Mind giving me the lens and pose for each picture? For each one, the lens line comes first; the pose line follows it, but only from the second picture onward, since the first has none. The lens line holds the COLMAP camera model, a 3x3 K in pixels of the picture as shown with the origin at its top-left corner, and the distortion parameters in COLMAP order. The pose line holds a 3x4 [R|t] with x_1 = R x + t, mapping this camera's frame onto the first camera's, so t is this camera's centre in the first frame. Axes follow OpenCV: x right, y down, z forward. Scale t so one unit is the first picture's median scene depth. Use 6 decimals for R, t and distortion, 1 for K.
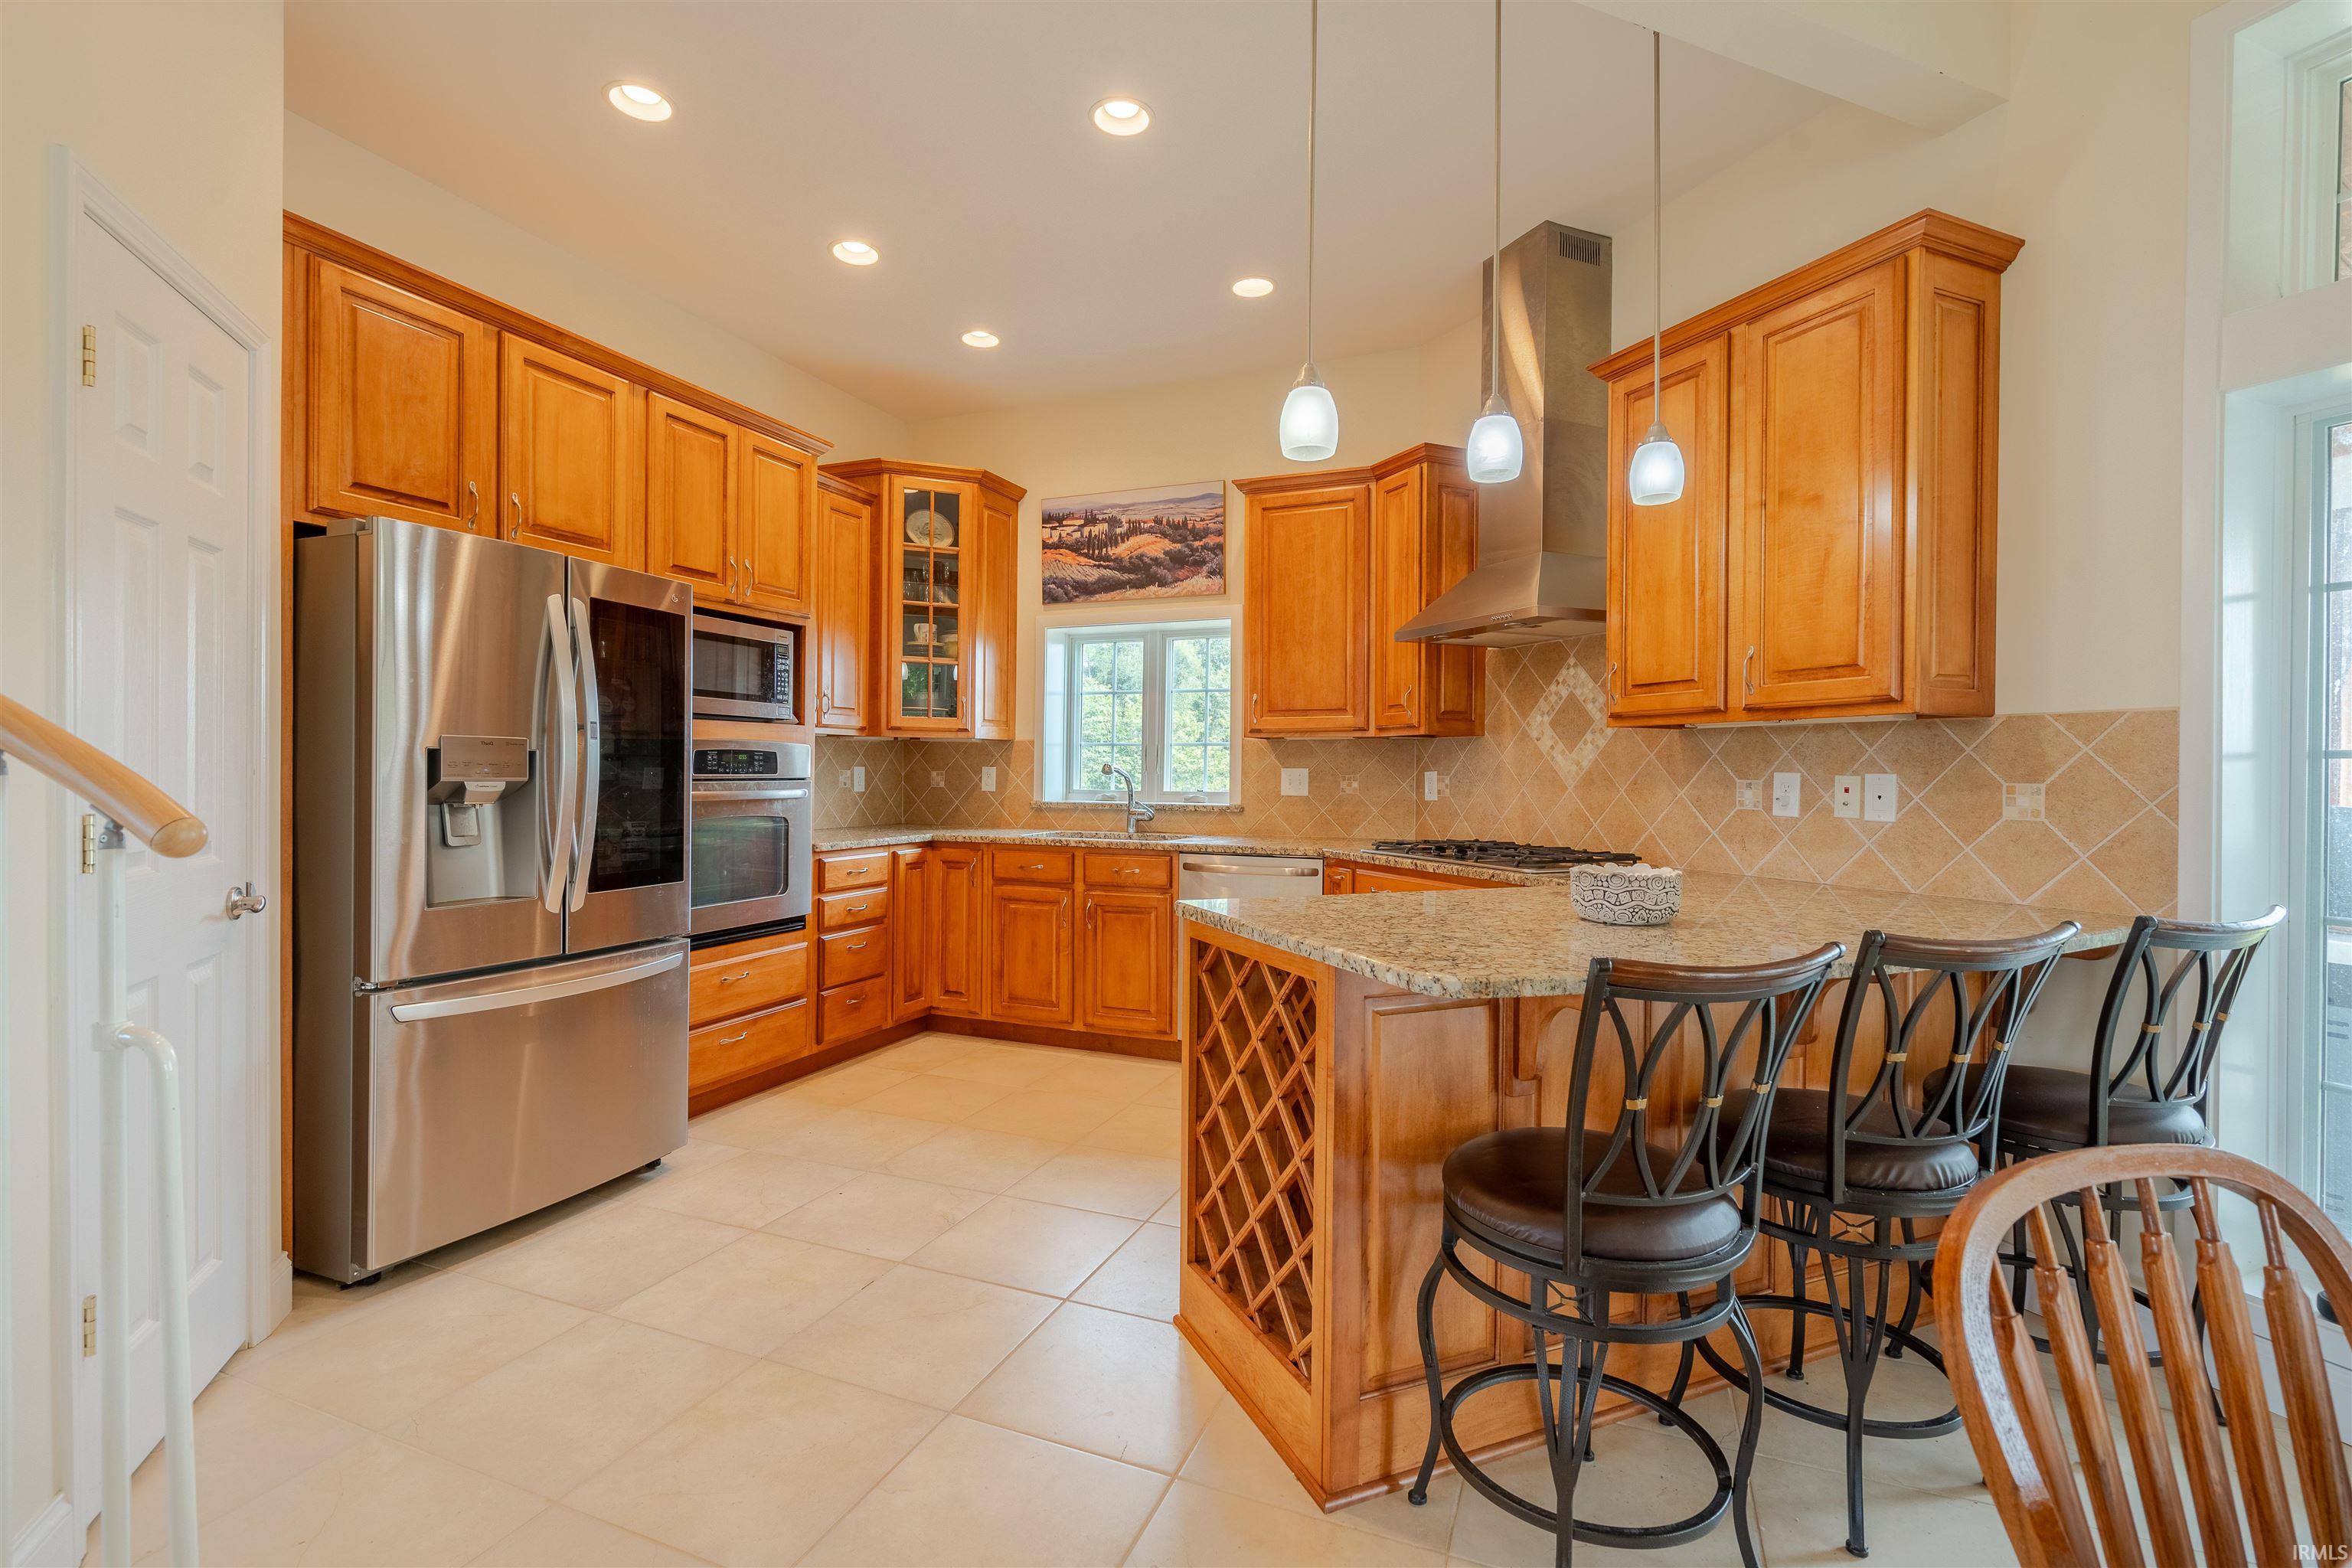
lens RADIAL K [[1072.0, 0, 1195.1], [0, 1072.0, 780.0], [0, 0, 1]] dist [-0.000408, 0.000083]
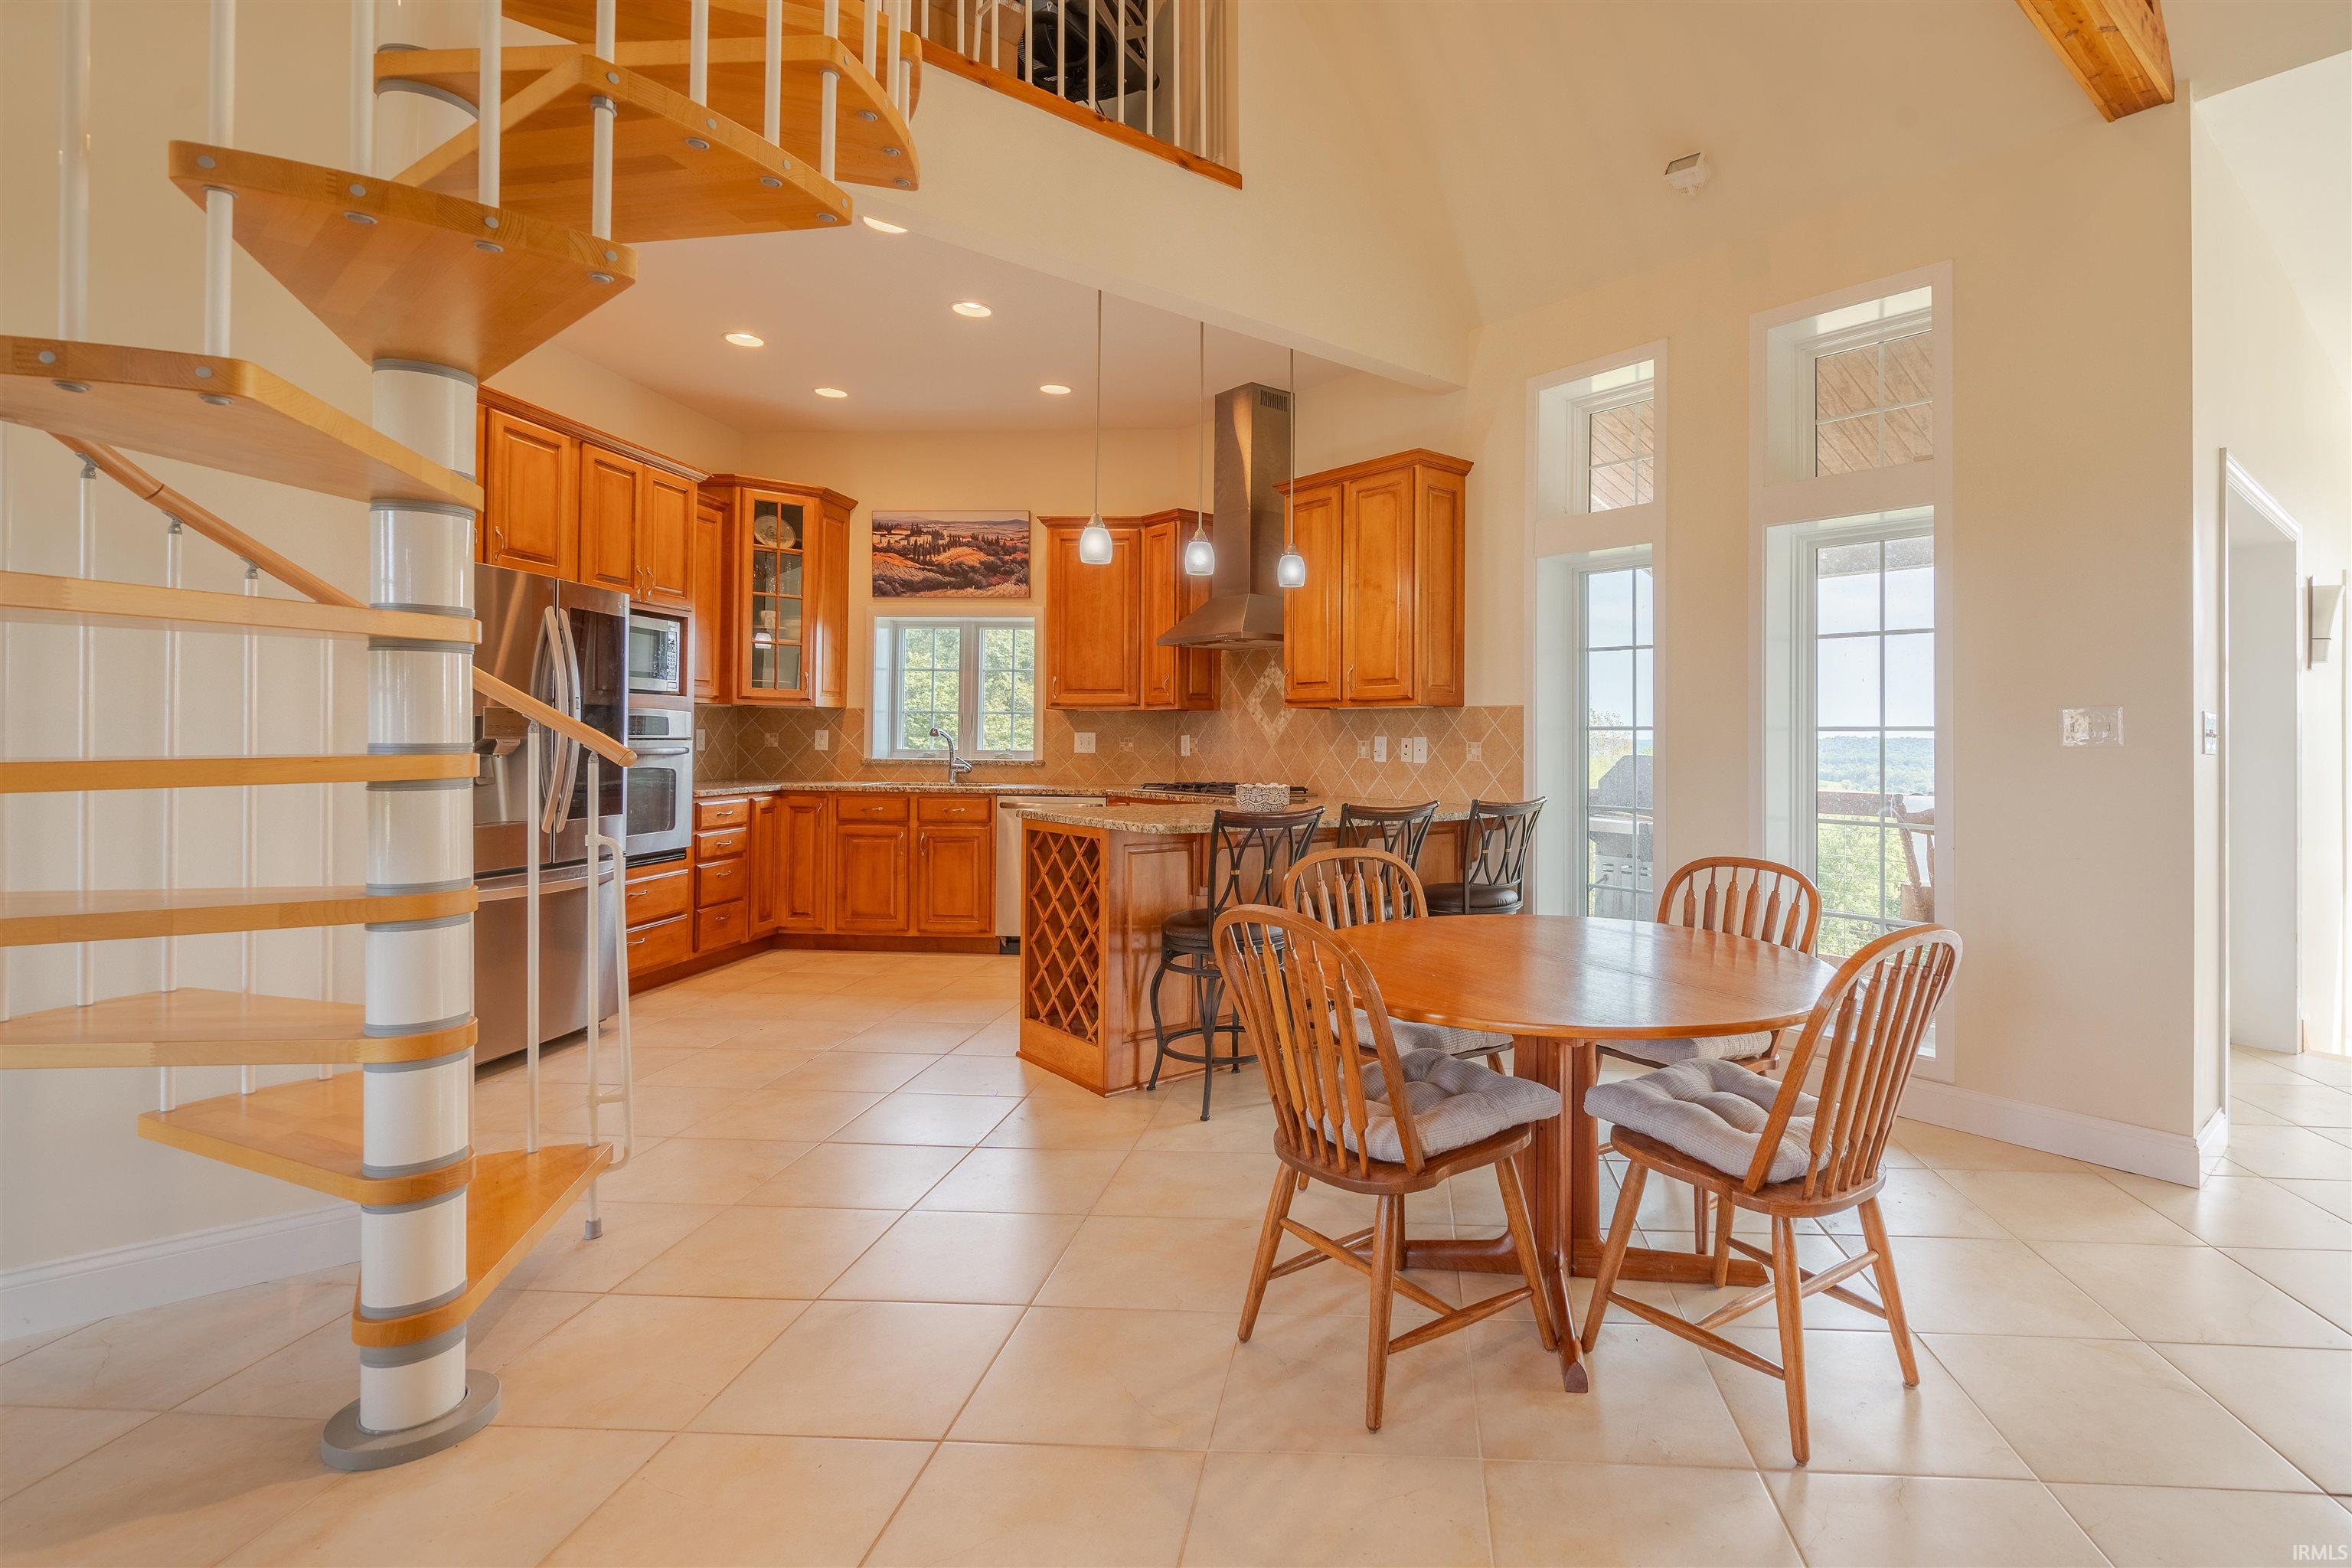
lens RADIAL K [[1124.1, 0, 1361.2], [0, 1124.1, 741.0], [0, 0, 1]] dist [-0.002887, -0.000160]
pose [[0.943168, 0.001770, 0.332312, -0.050552], [-0.000648, 0.999994, -0.003486, 0.004782], [-0.332316, 0.003073, 0.943163, -0.460722]]
